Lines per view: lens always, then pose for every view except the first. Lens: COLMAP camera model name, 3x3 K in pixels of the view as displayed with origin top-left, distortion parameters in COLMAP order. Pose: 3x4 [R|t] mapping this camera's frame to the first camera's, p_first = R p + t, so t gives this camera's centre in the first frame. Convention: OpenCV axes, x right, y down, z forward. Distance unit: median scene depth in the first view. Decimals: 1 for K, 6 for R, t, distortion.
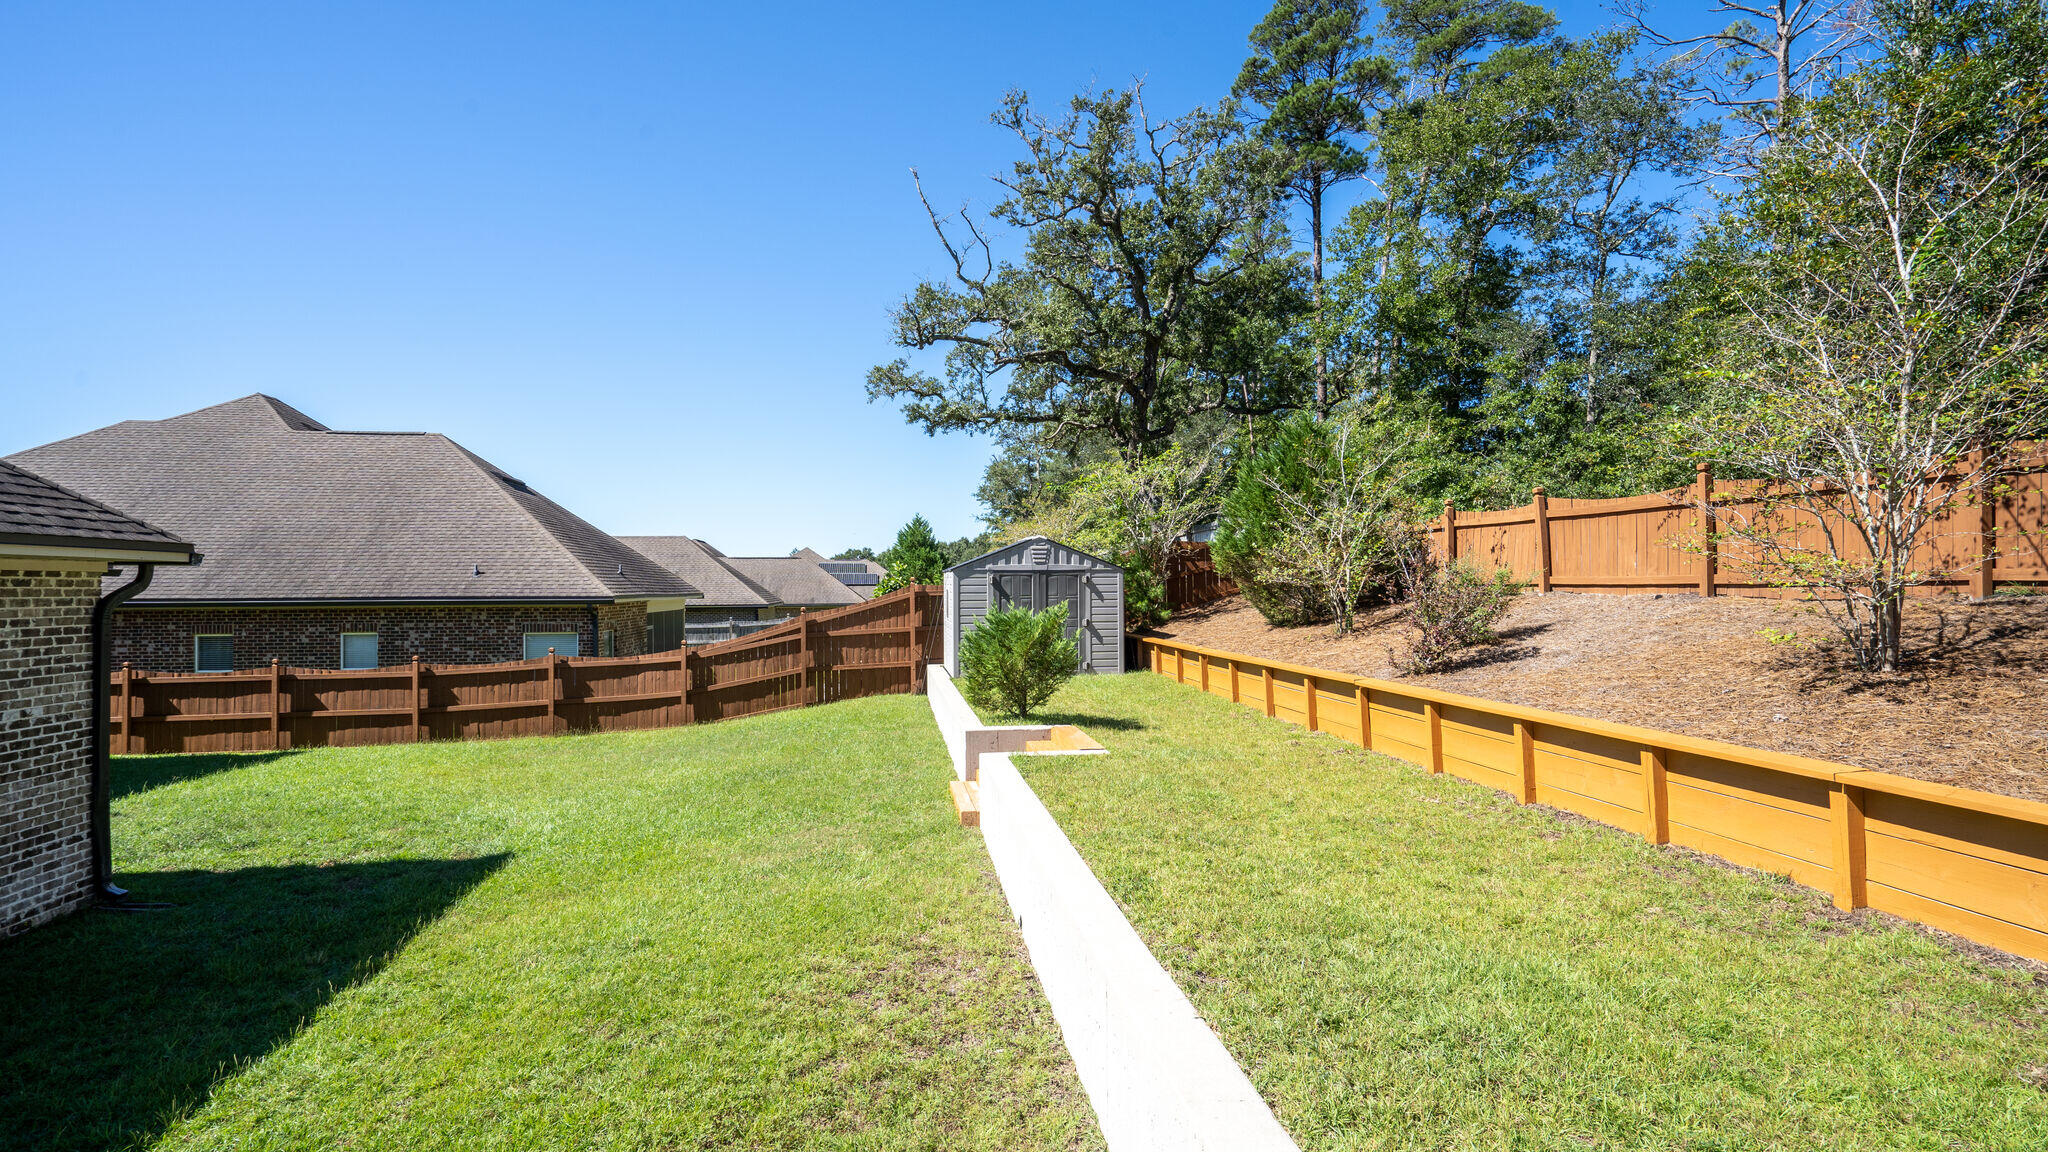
lens RADIAL K [[976.9, 0, 1027.0], [0, 976.9, 580.5], [0, 0, 1]] dist [-0.023289, 0.007733]
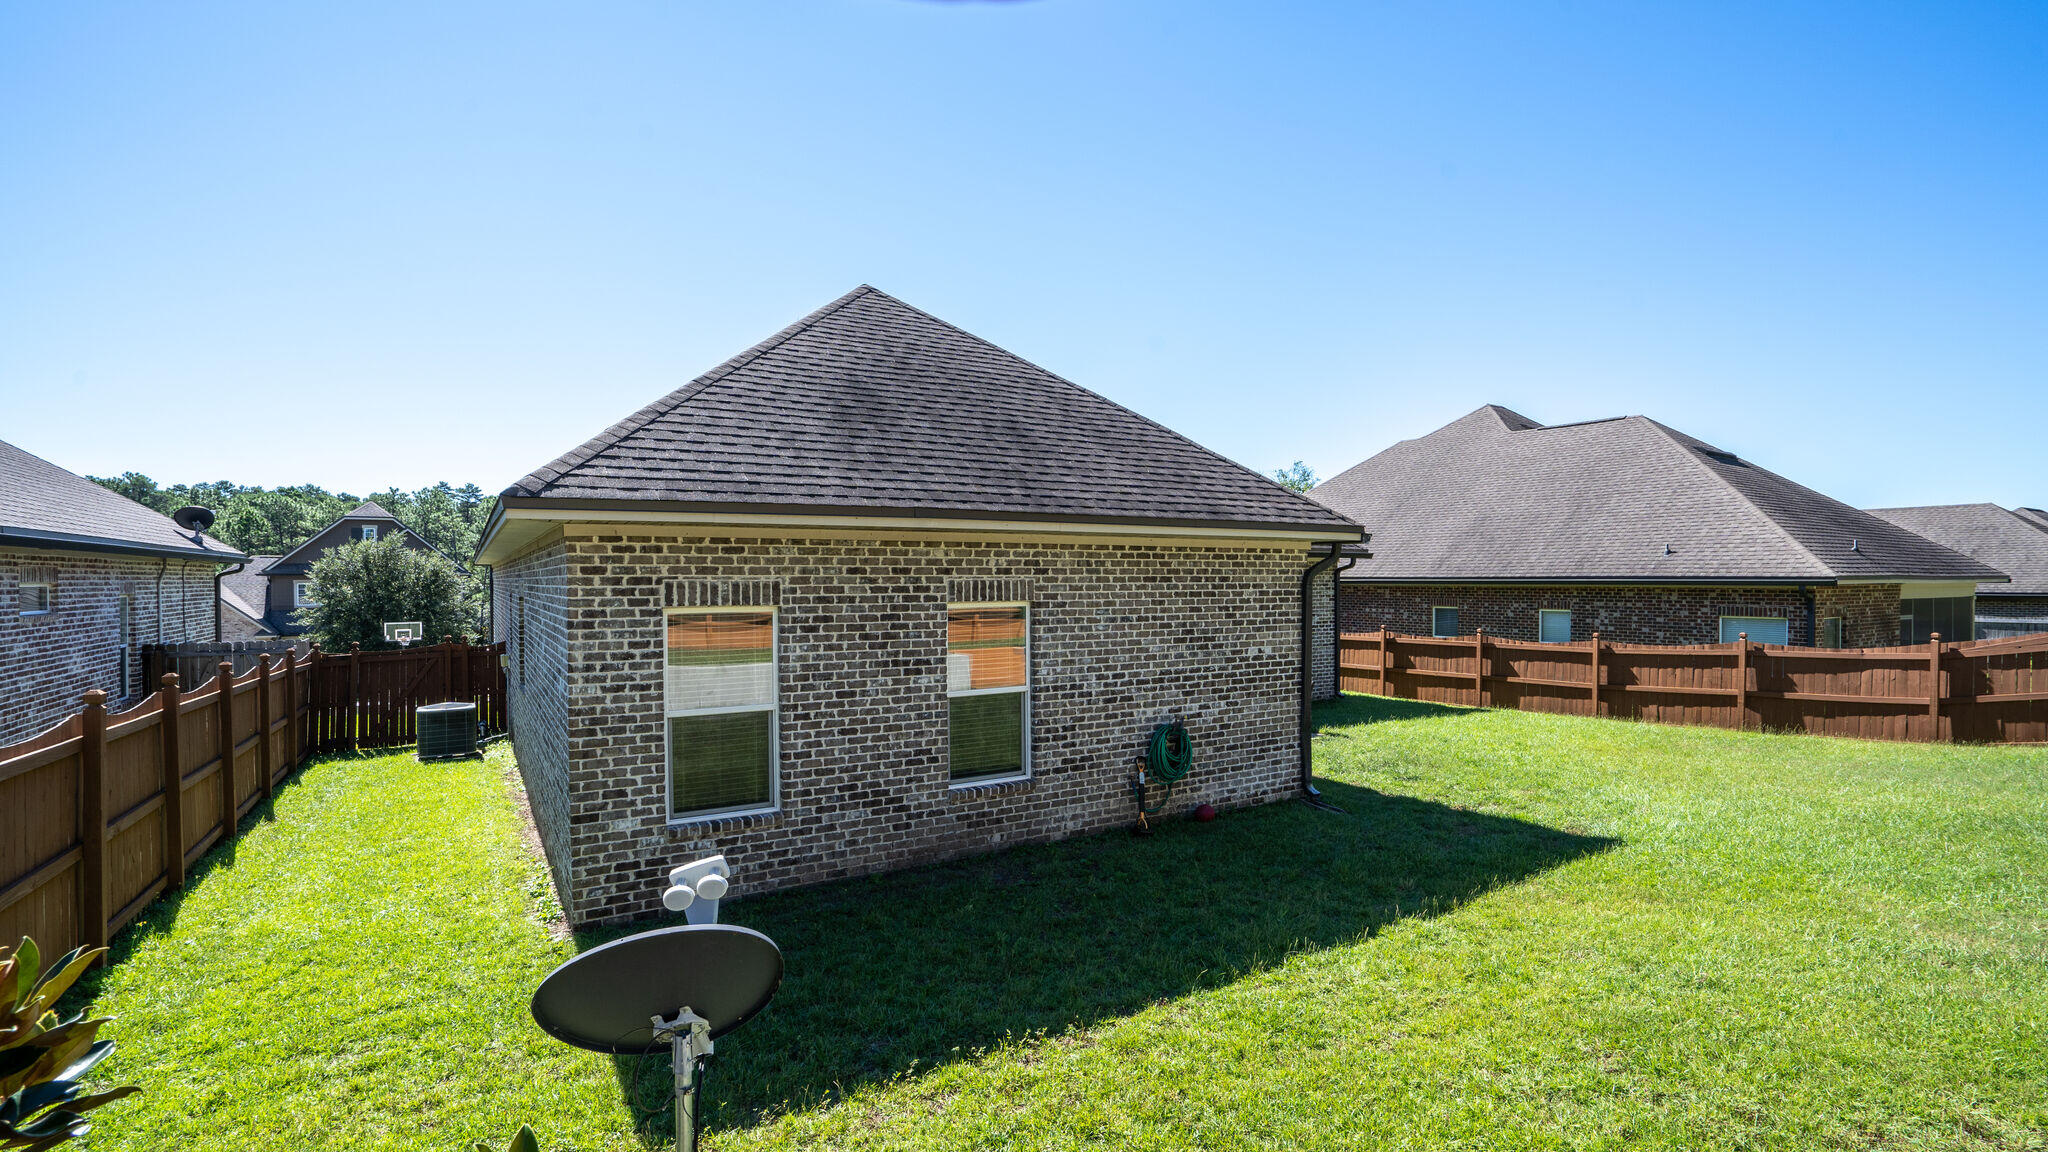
lens RADIAL K [[934.2, 0, 1035.9], [0, 934.2, 593.7], [0, 0, 1]] dist [-0.034462, 0.013226]
pose [[0.400411, 0.019125, -0.916136, 0.031426], [0.007302, 0.999684, 0.024061, 0.008974], [0.916307, -0.016324, 0.400145, 0.069359]]
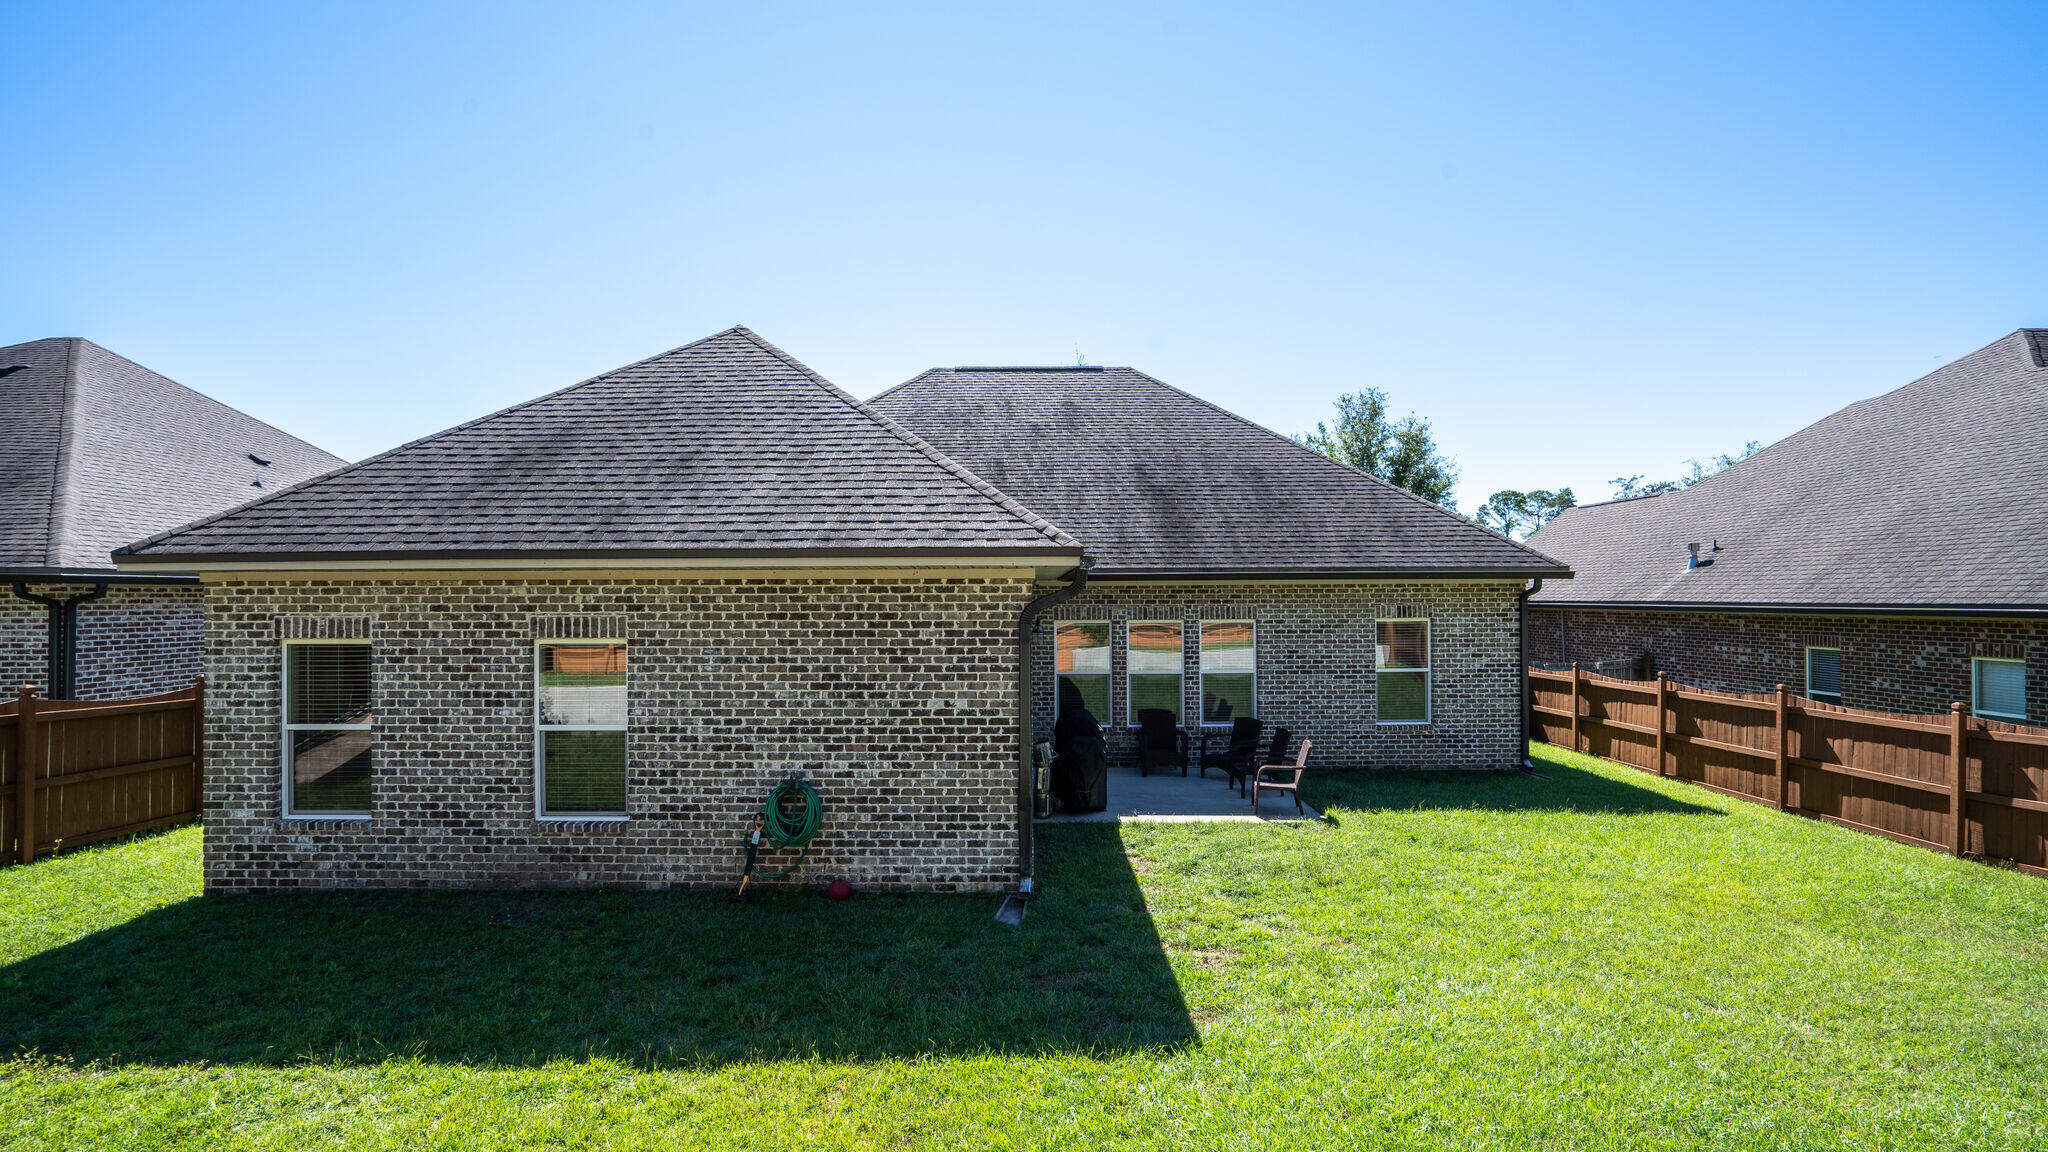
lens RADIAL K [[934.2, 0, 1027.4], [0, 934.2, 592.4], [0, 0, 1]] dist [-0.034462, 0.013226]
pose [[-0.145206, 0.002329, -0.989399, 0.020271], [0.010688, 0.999943, 0.000785, 0.002583], [0.989344, -0.010461, -0.145222, 0.557959]]
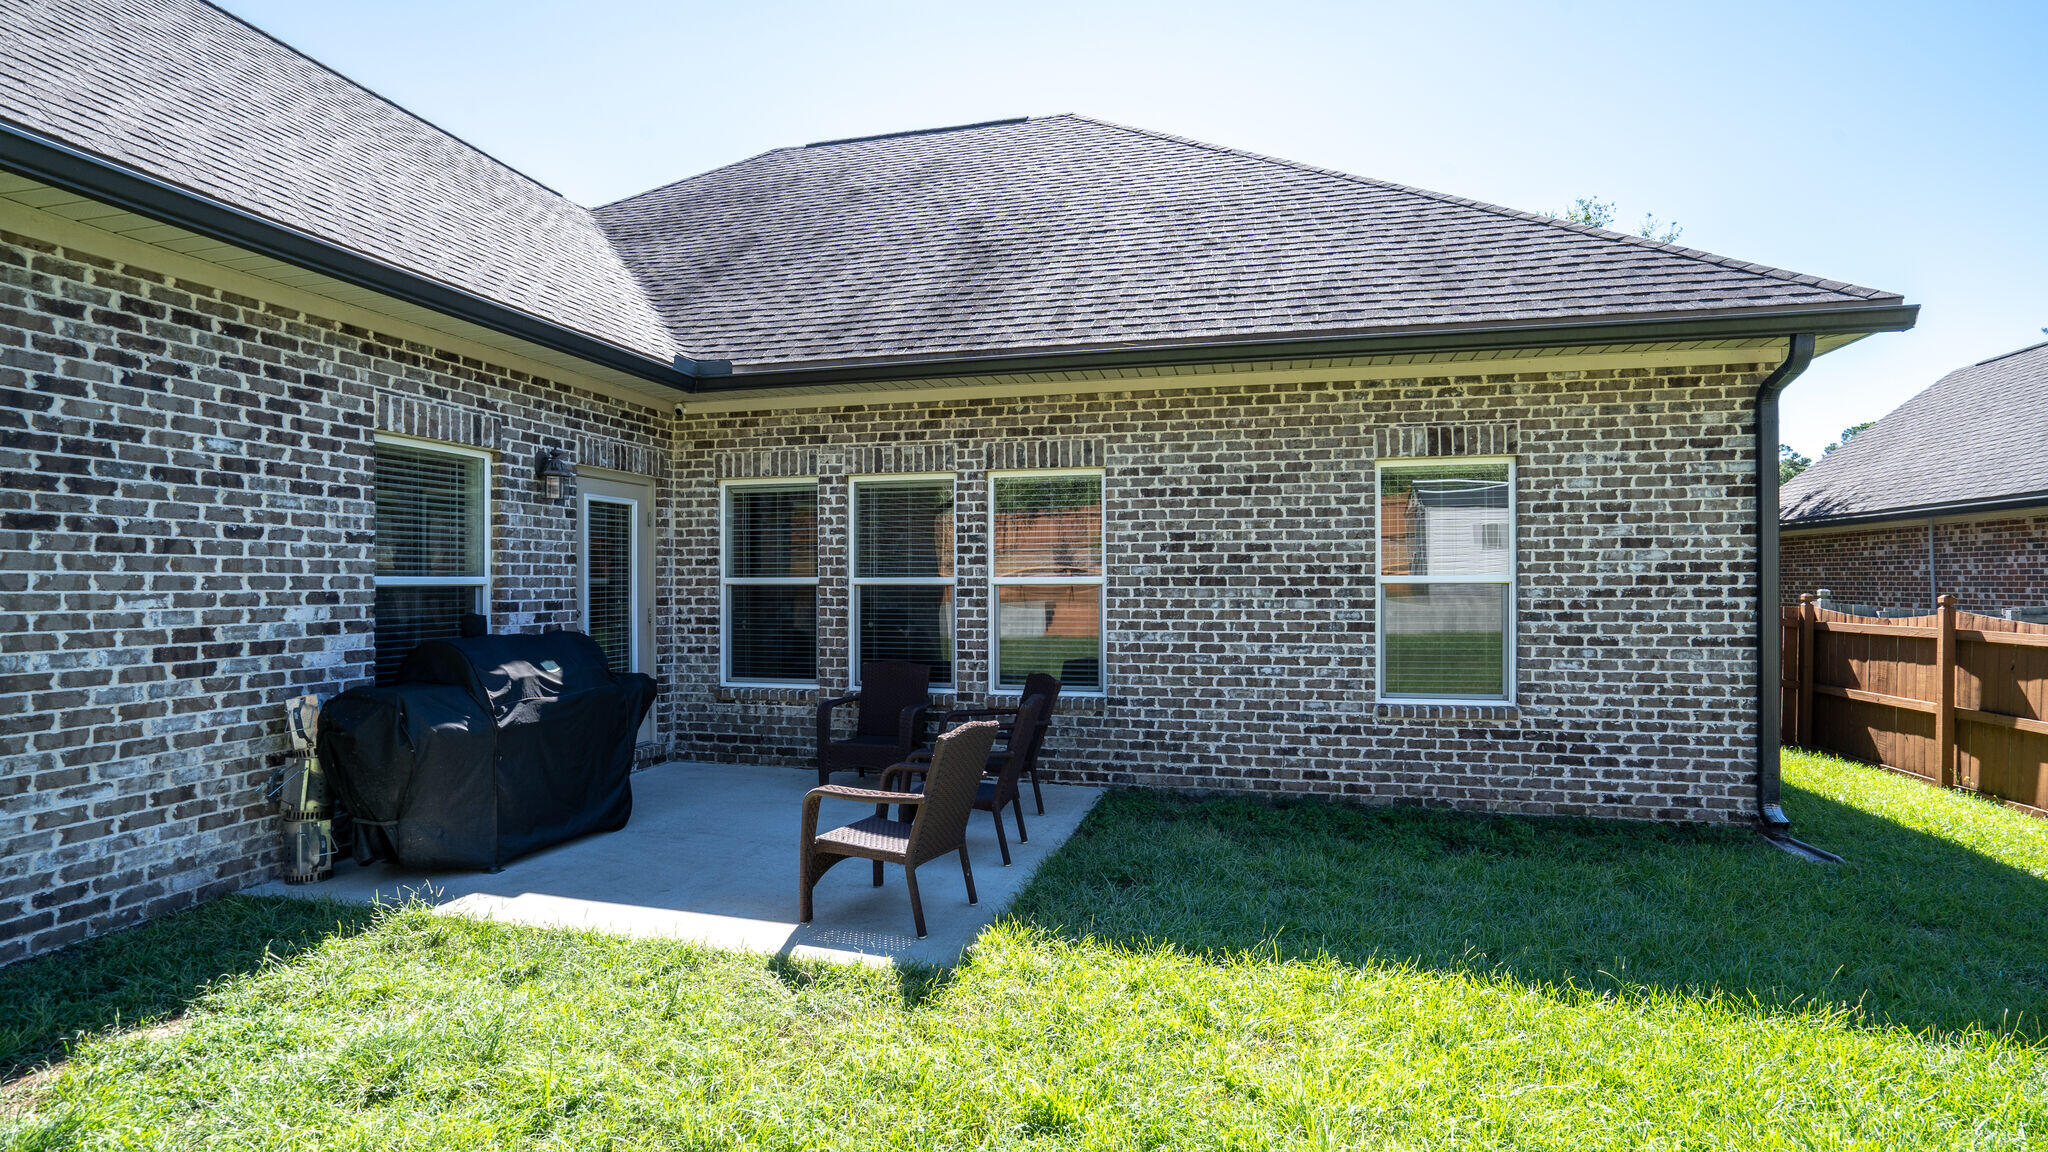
lens RADIAL K [[976.9, 0, 1024.2], [0, 976.9, 575.8], [0, 0, 1]] dist [-0.023289, 0.007733]
pose [[-0.387155, 0.000956, -0.922014, -0.456887], [0.007843, 0.999967, -0.002256, 0.077336], [0.921981, -0.008105, -0.387150, 0.771409]]
